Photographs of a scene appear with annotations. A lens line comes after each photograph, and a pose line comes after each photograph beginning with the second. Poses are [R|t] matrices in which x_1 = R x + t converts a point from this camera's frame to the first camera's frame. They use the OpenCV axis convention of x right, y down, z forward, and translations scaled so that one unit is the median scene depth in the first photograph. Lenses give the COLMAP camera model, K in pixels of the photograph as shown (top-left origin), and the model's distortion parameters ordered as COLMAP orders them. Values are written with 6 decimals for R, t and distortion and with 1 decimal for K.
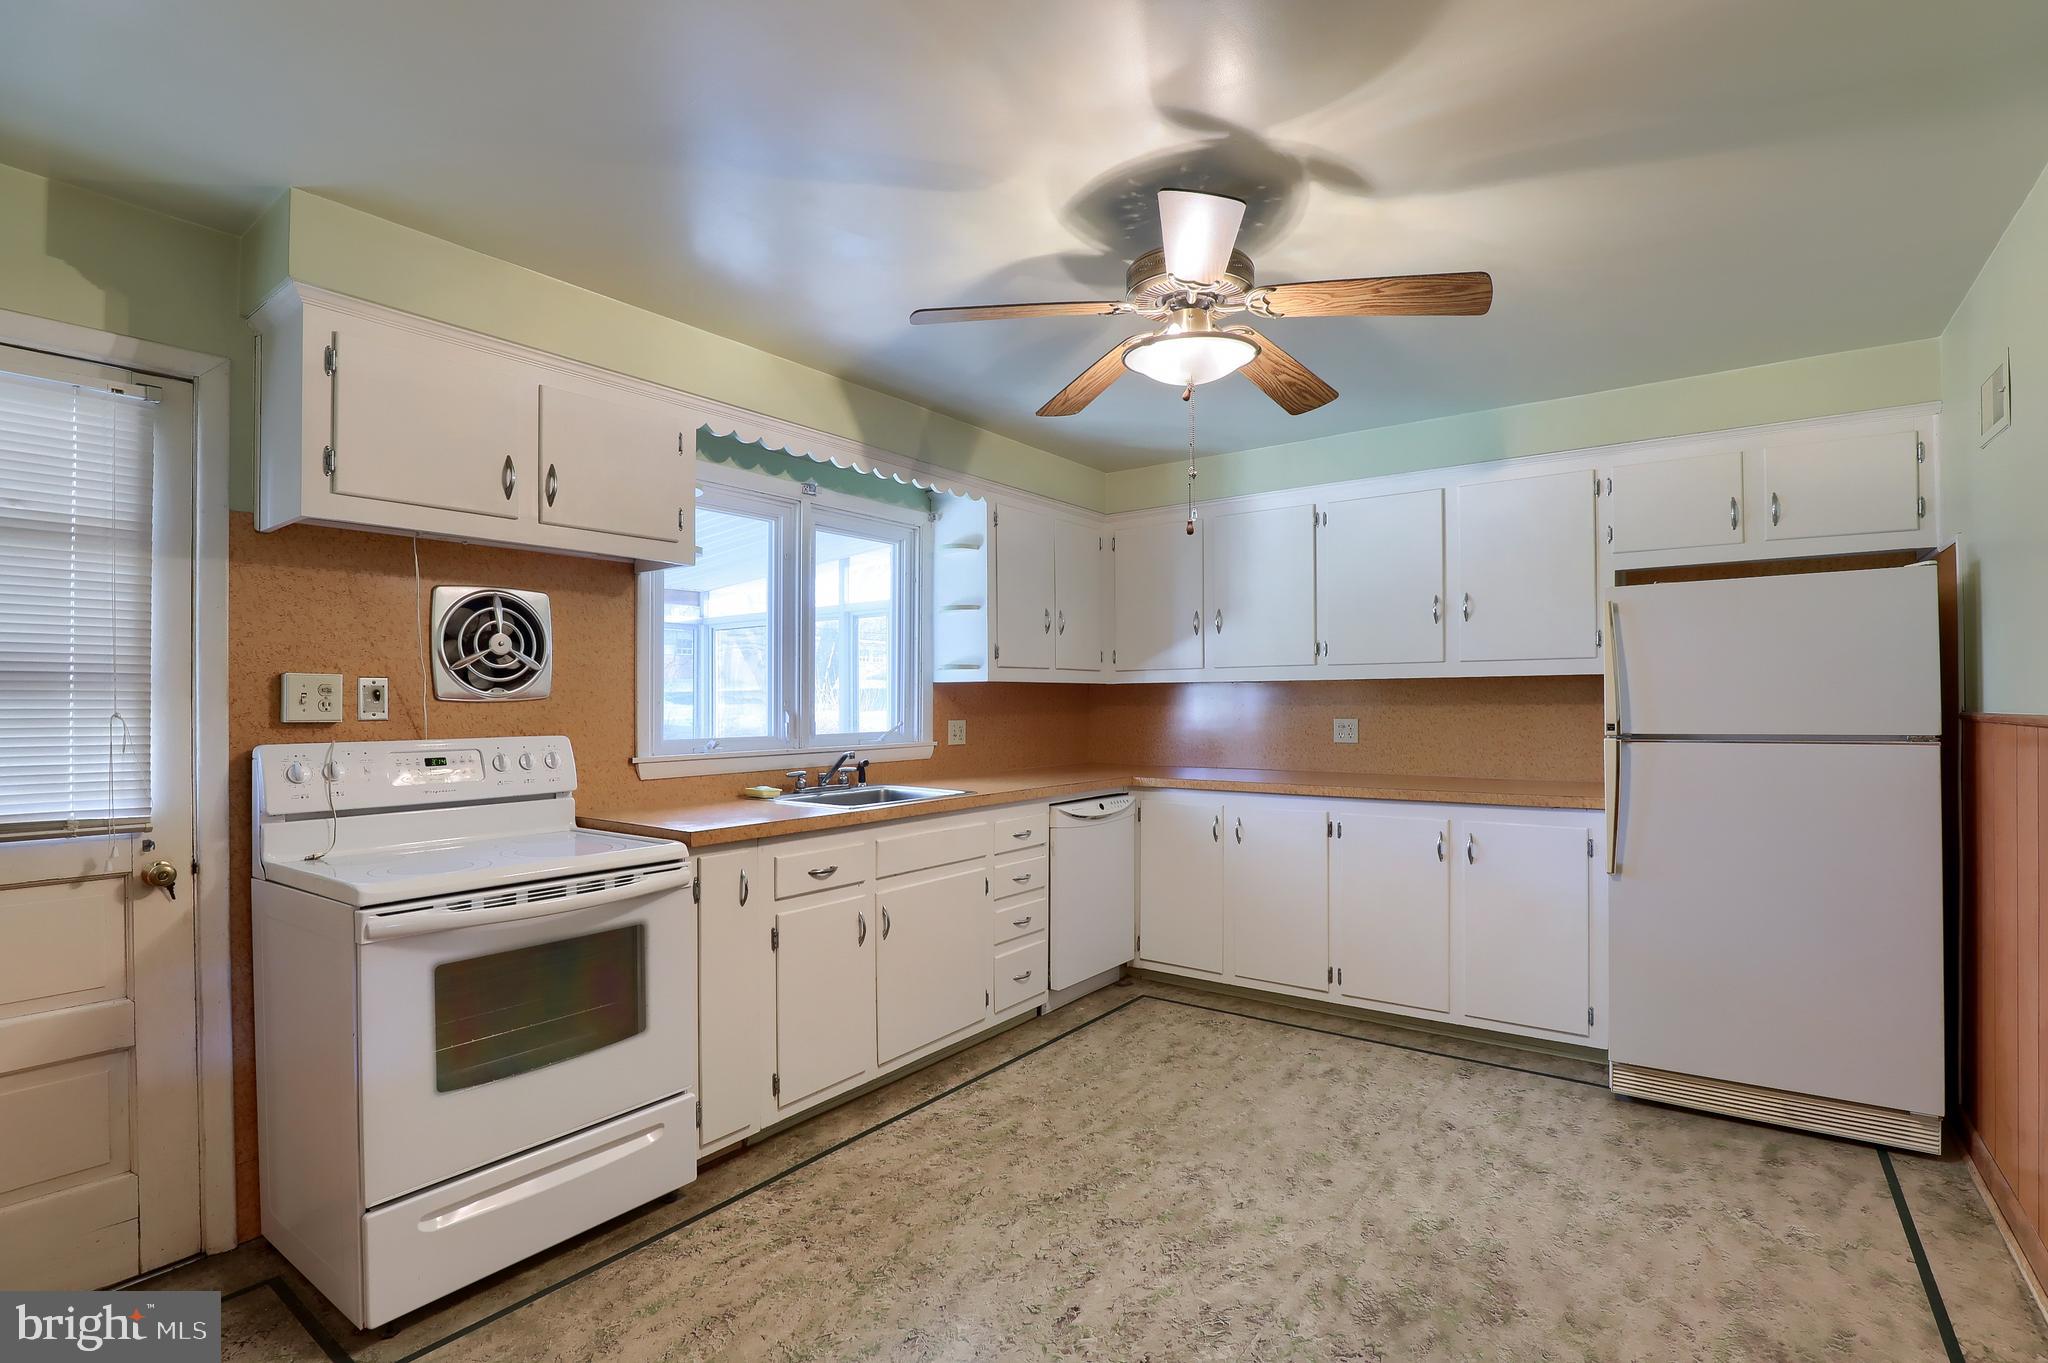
lens RADIAL K [[959.1, 0, 1056.5], [0, 959.1, 694.4], [0, 0, 1]] dist [-0.021211, 0.001030]
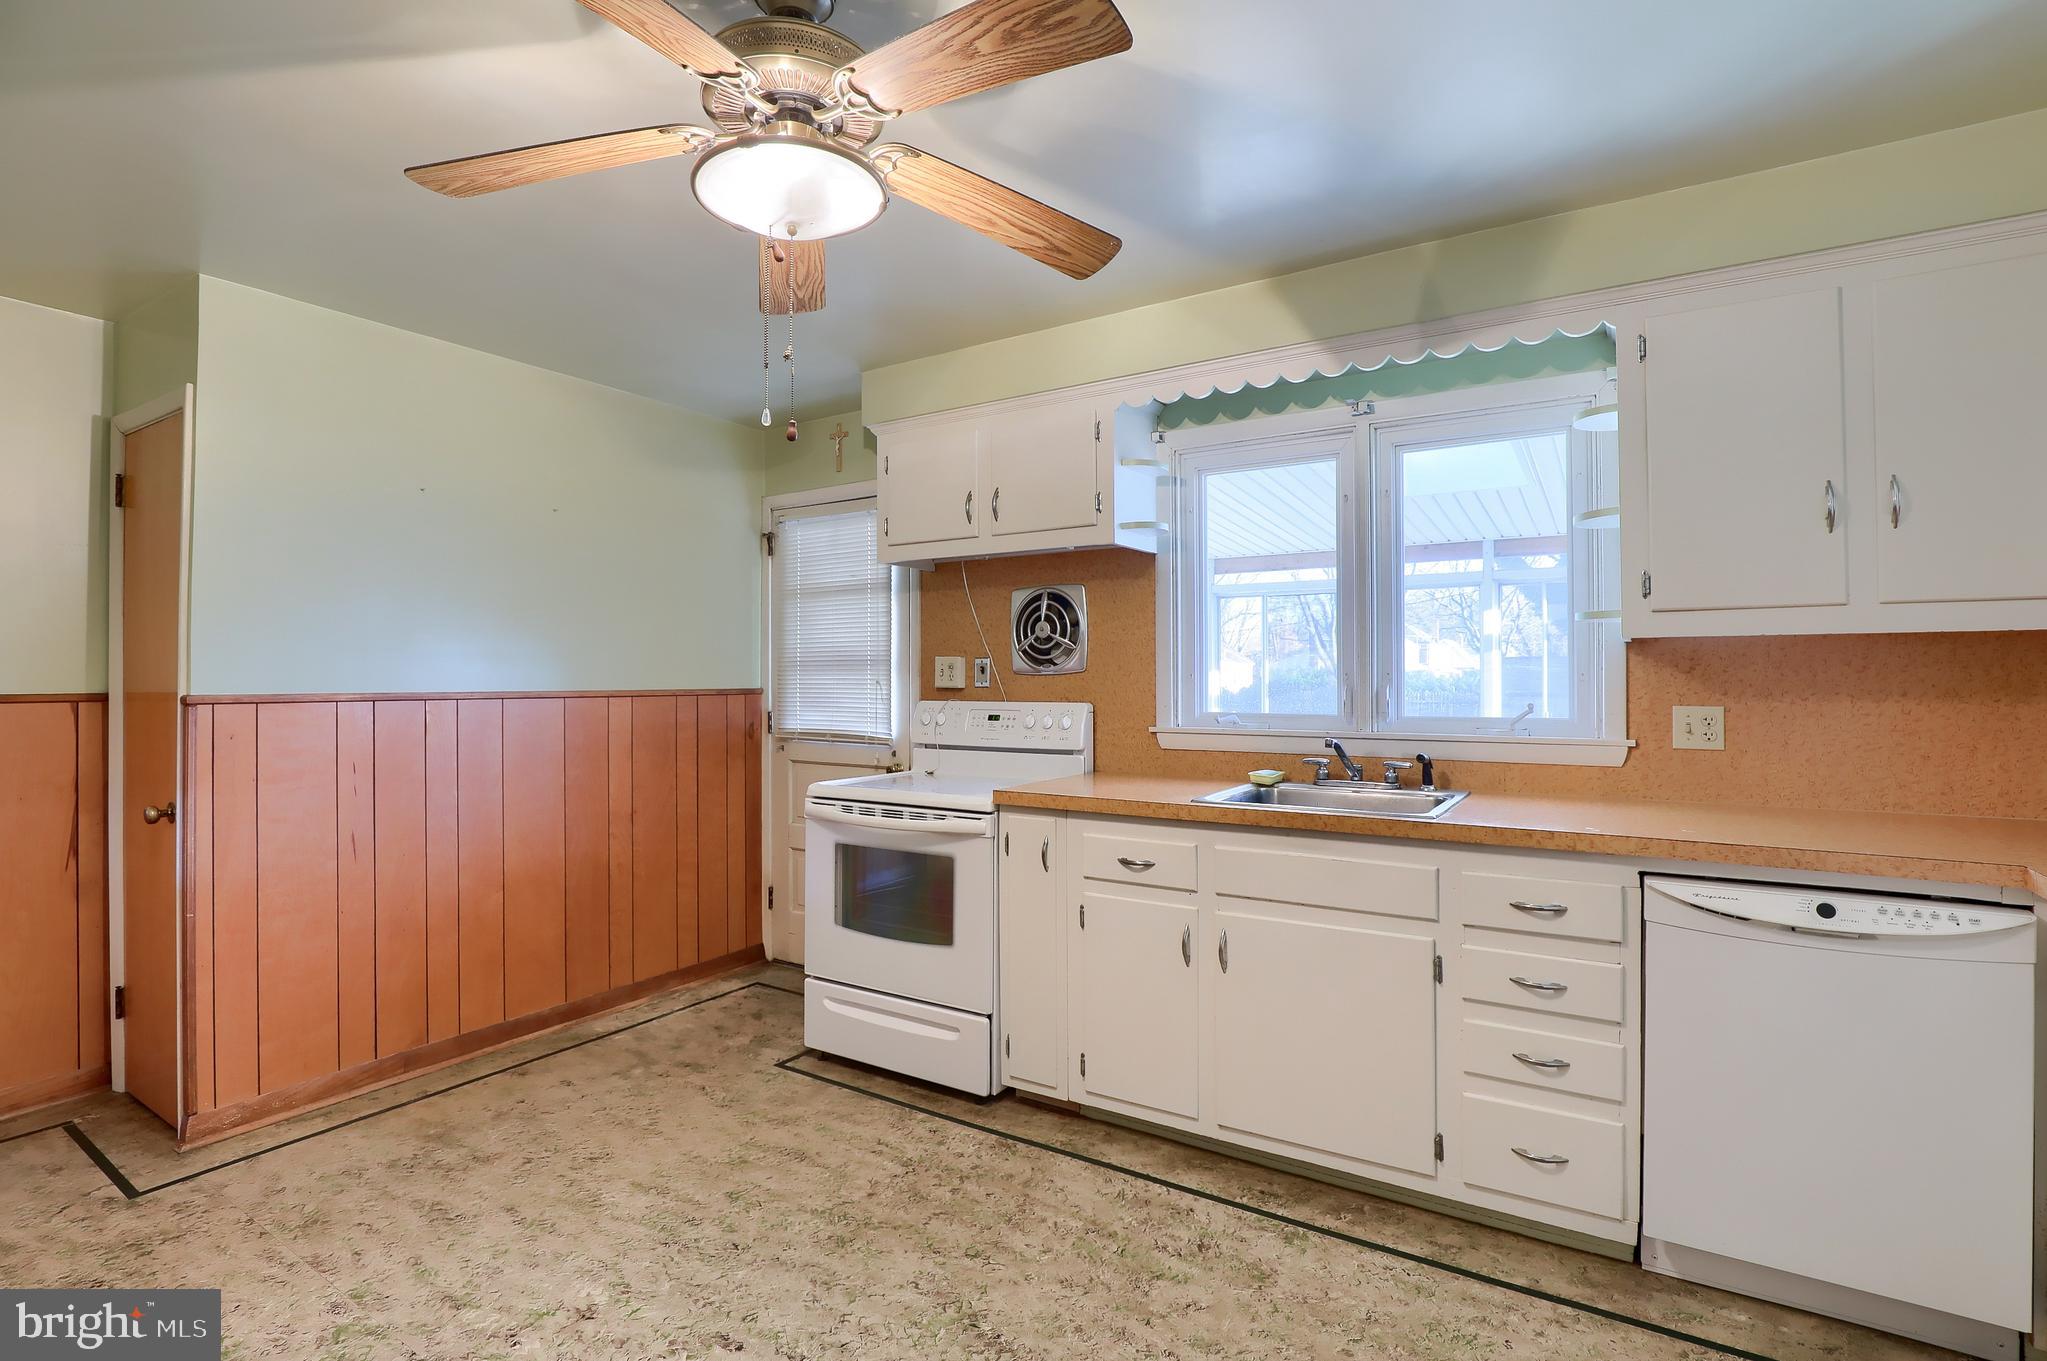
lens RADIAL K [[940.6, 0, 1025.5], [0, 940.6, 664.2], [0, 0, 1]] dist [-0.022286, -0.000048]
pose [[0.054371, -0.007434, -0.998493, 0.651018], [0.011426, 0.999911, -0.006823, 0.002075], [0.998455, -0.011038, 0.054451, 0.868859]]
